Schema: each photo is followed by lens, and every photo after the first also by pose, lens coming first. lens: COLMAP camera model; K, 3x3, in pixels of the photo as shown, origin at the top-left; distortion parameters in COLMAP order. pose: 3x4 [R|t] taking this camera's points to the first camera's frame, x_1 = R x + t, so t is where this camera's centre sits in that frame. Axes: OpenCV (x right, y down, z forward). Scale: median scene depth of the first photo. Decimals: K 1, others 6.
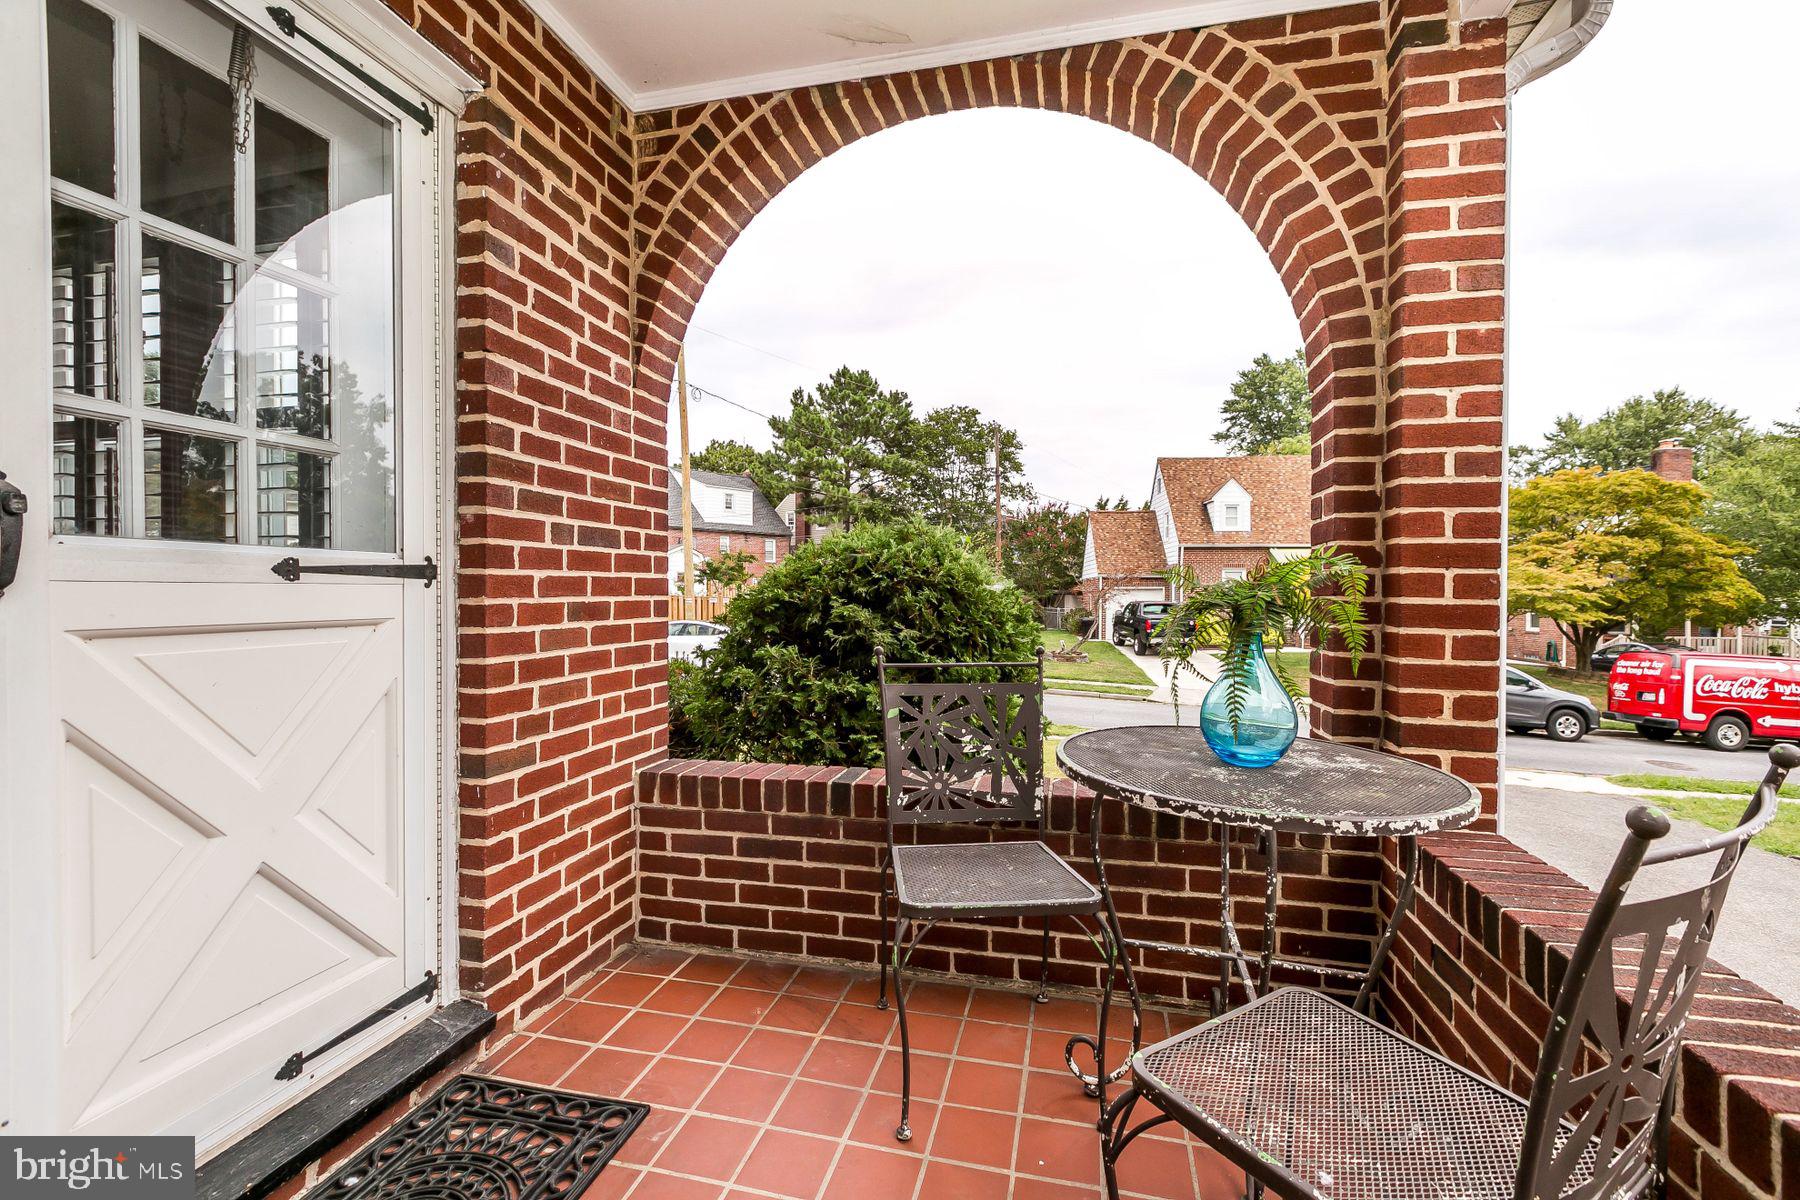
lens RADIAL K [[816.3, 0, 905.9], [0, 816.3, 591.3], [0, 0, 1]] dist [0.000960, 0.000270]
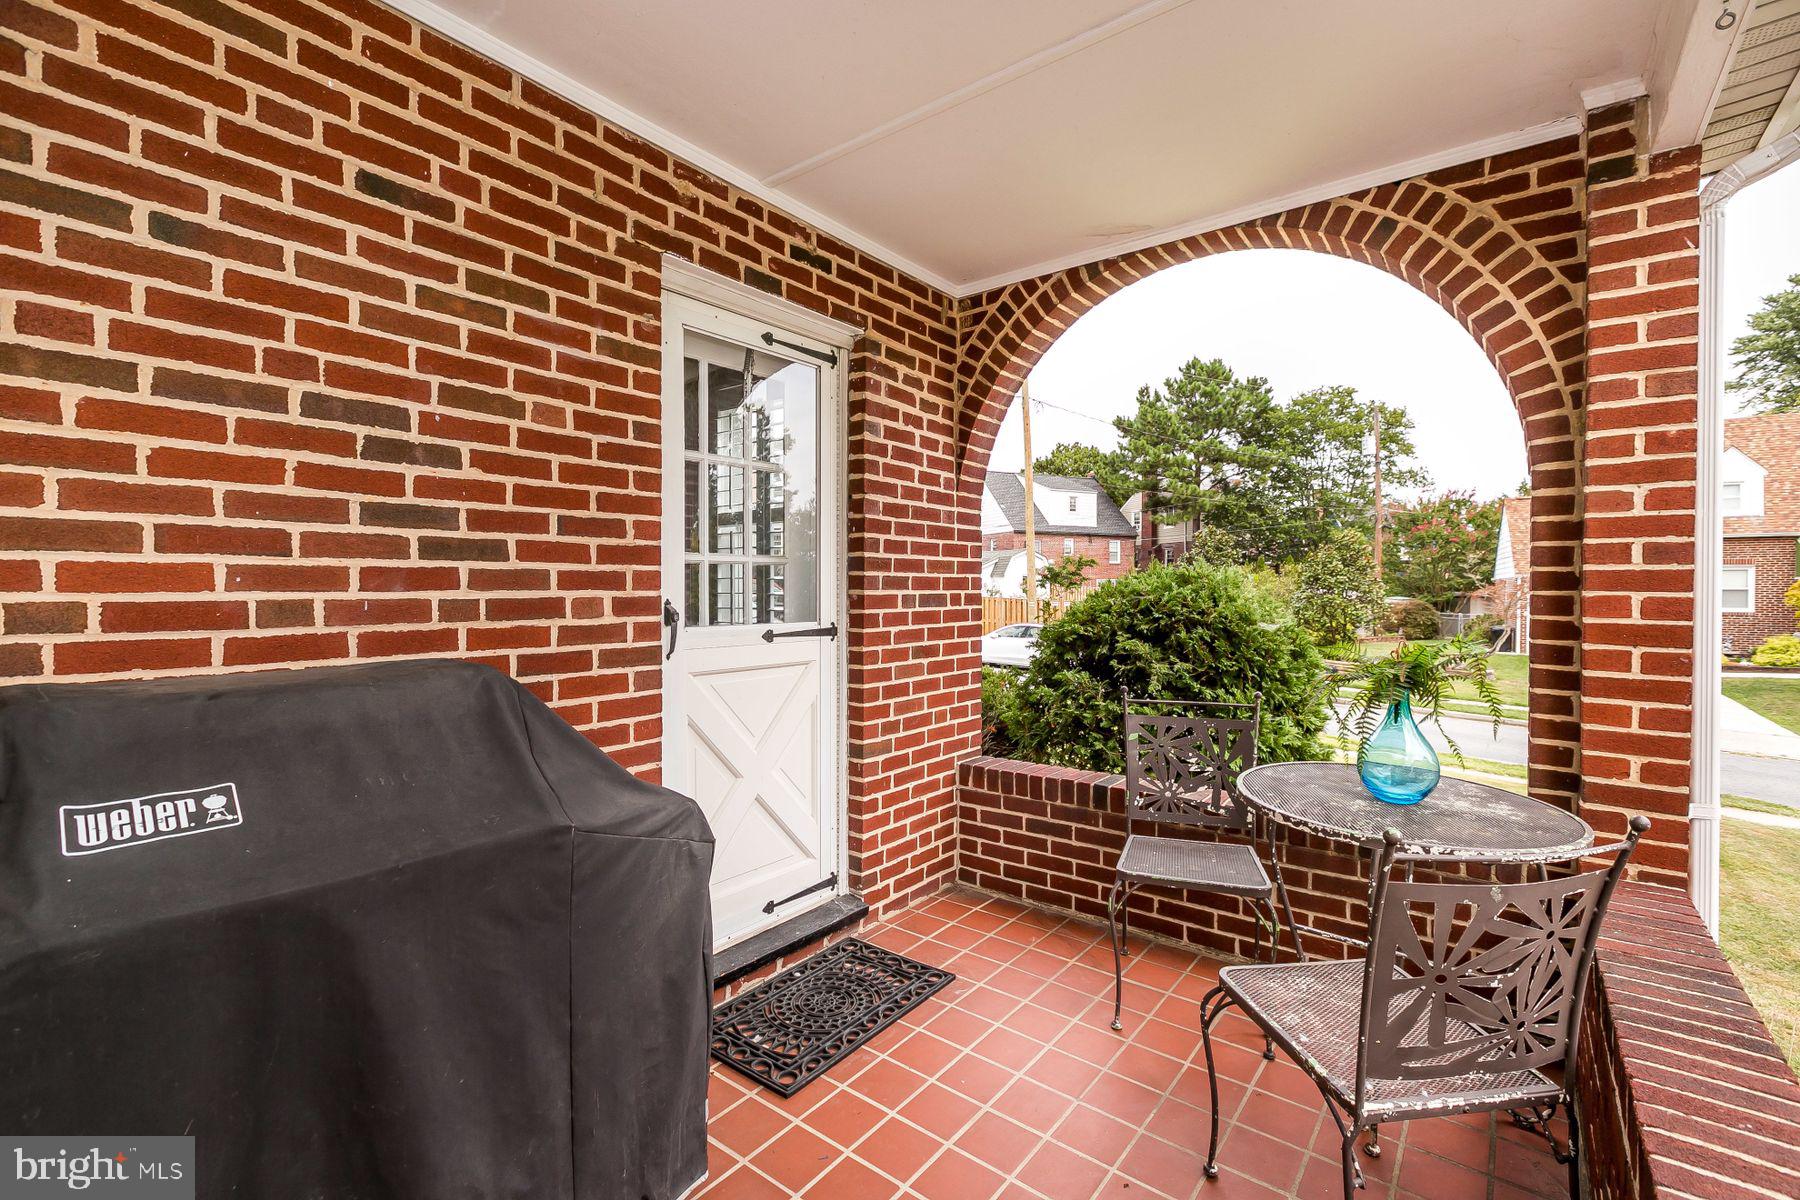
lens RADIAL K [[816.3, 0, 905.9], [0, 816.3, 591.3], [0, 0, 1]] dist [0.000960, 0.000270]
pose [[0.913766, 0.004153, -0.406219, 0.185759], [-0.003586, 0.999991, 0.002156, -0.091392], [0.406225, -0.000513, 0.913773, -0.377826]]
